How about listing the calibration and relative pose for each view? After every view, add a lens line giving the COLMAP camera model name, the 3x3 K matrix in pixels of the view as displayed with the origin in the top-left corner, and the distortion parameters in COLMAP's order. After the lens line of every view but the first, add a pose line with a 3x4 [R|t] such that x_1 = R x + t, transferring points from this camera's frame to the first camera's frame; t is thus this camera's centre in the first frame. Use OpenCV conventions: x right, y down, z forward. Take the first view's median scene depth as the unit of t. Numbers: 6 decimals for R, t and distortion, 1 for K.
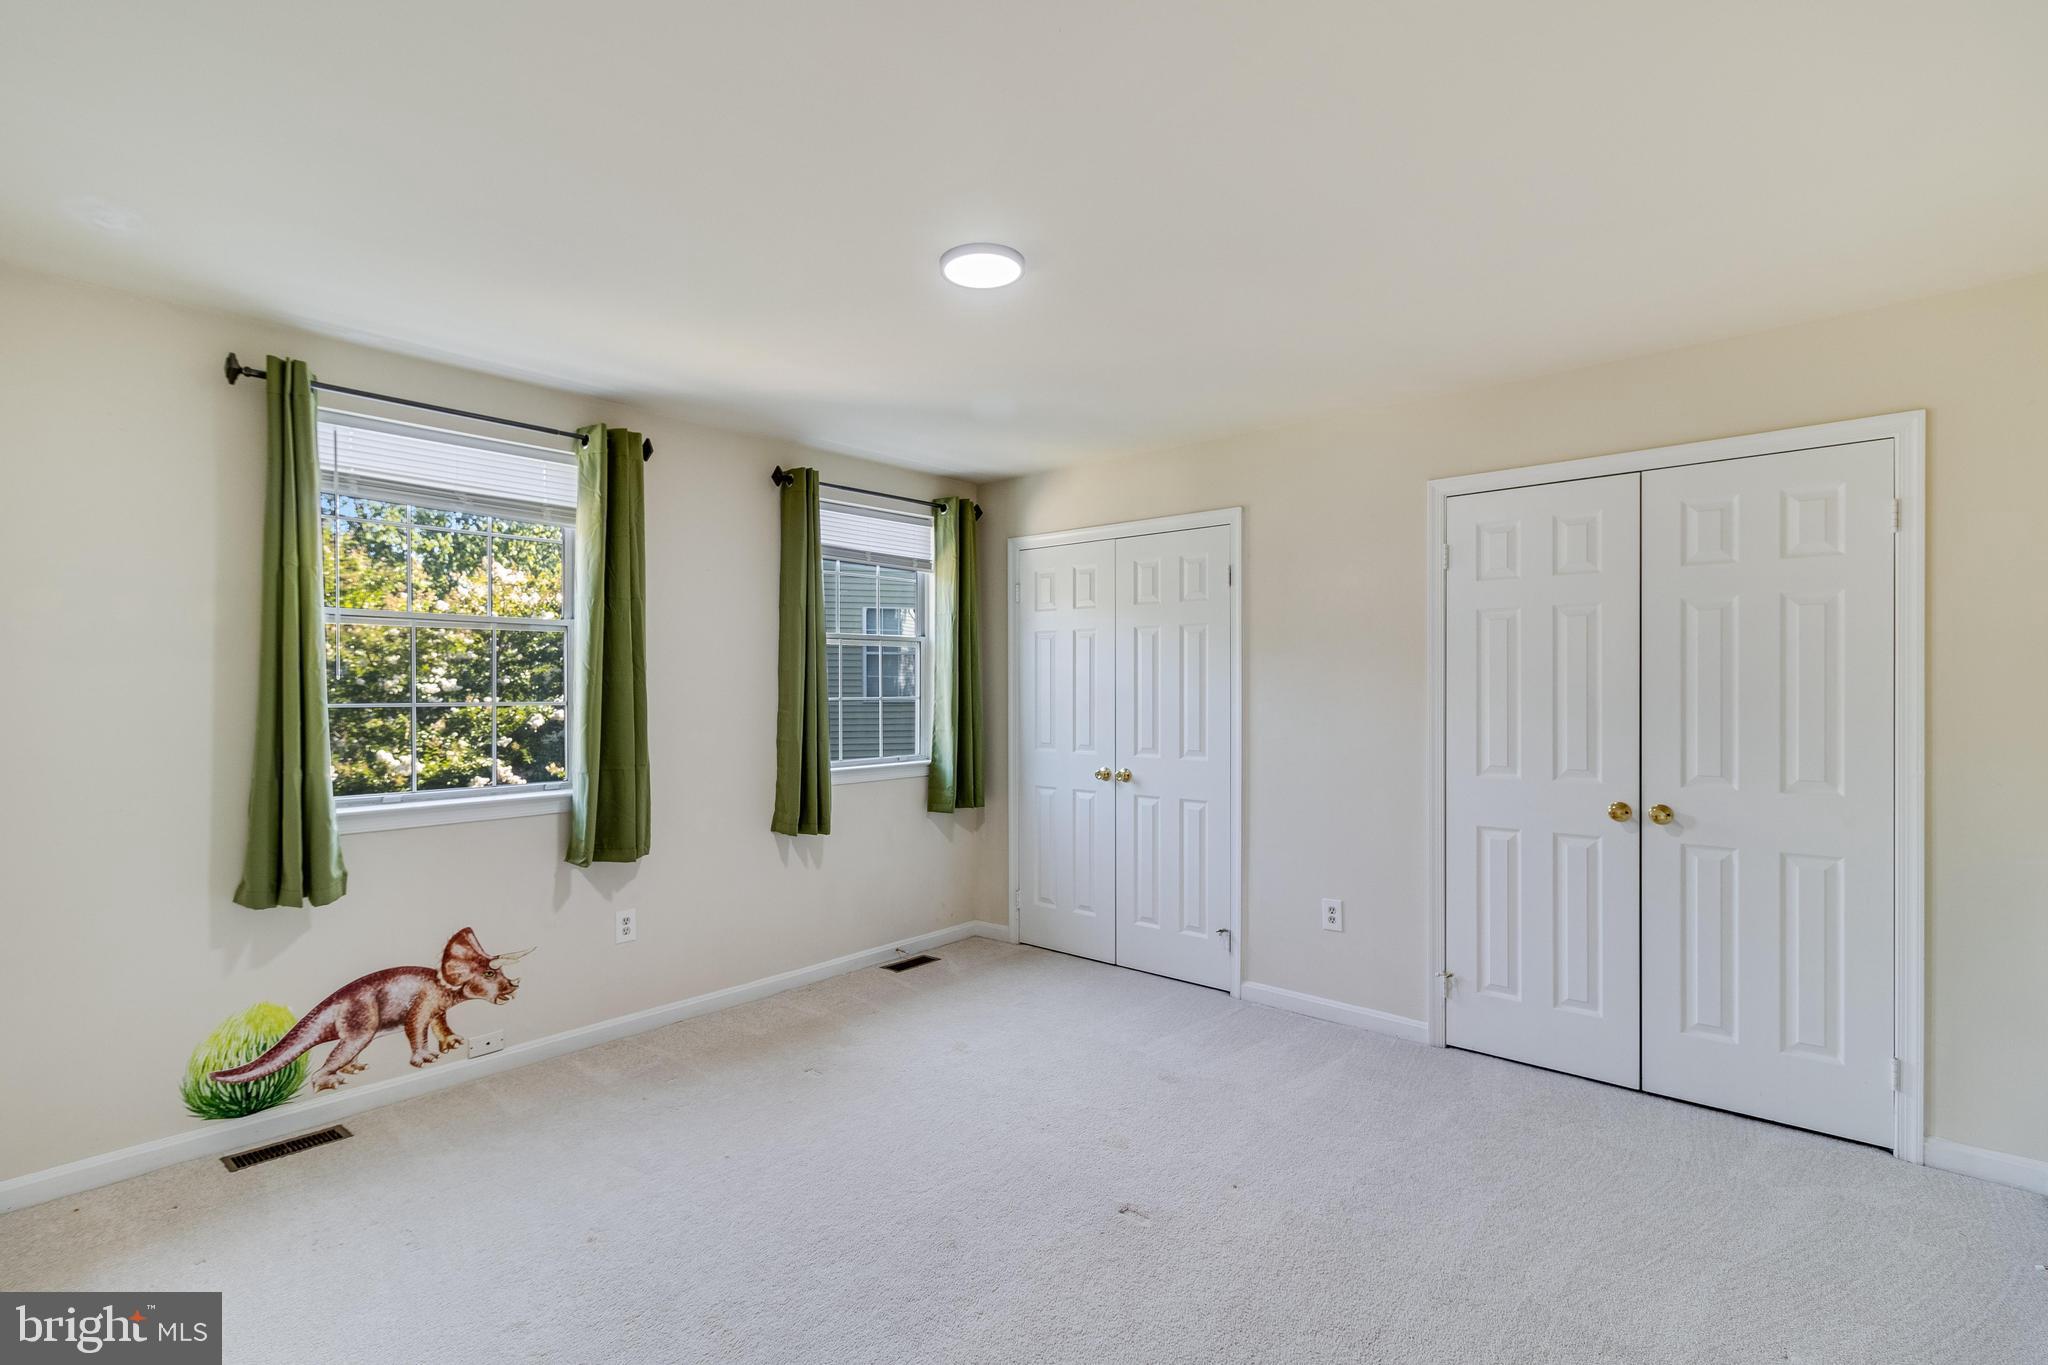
lens RADIAL K [[958.9, 0, 1022.8], [0, 958.9, 680.8], [0, 0, 1]] dist [-0.005030, -0.000560]
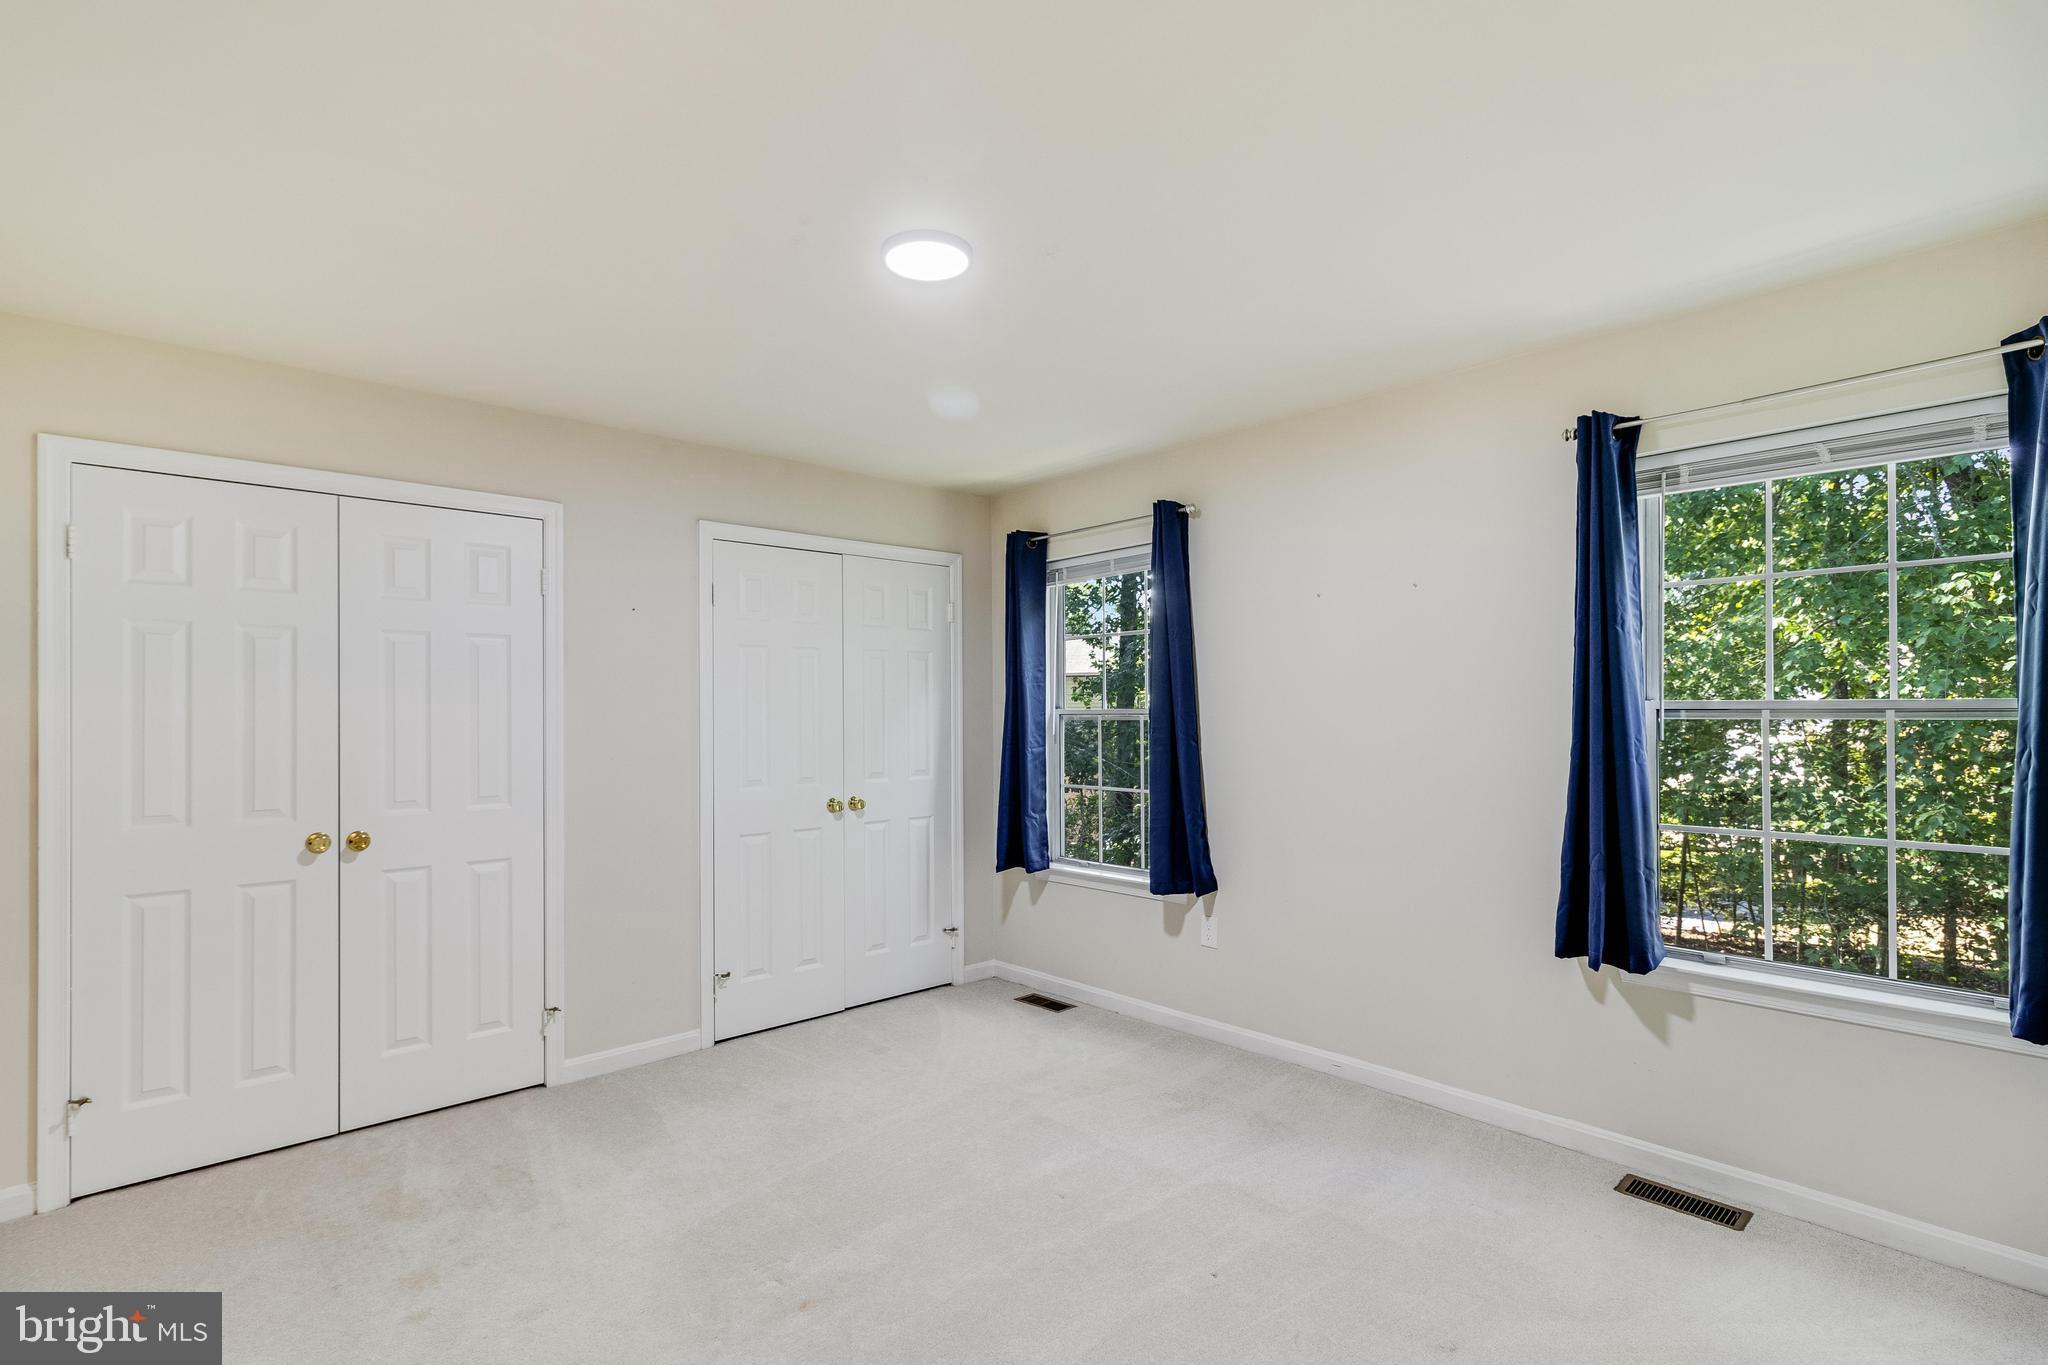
lens RADIAL K [[958.9, 0, 1023.0], [0, 958.9, 694.1], [0, 0, 1]] dist [-0.005030, -0.000560]
pose [[0.104668, 0.011562, 0.994440, -0.545260], [0.001402, 0.999930, -0.011773, 0.007074], [-0.994506, 0.002626, 0.104645, 0.513517]]
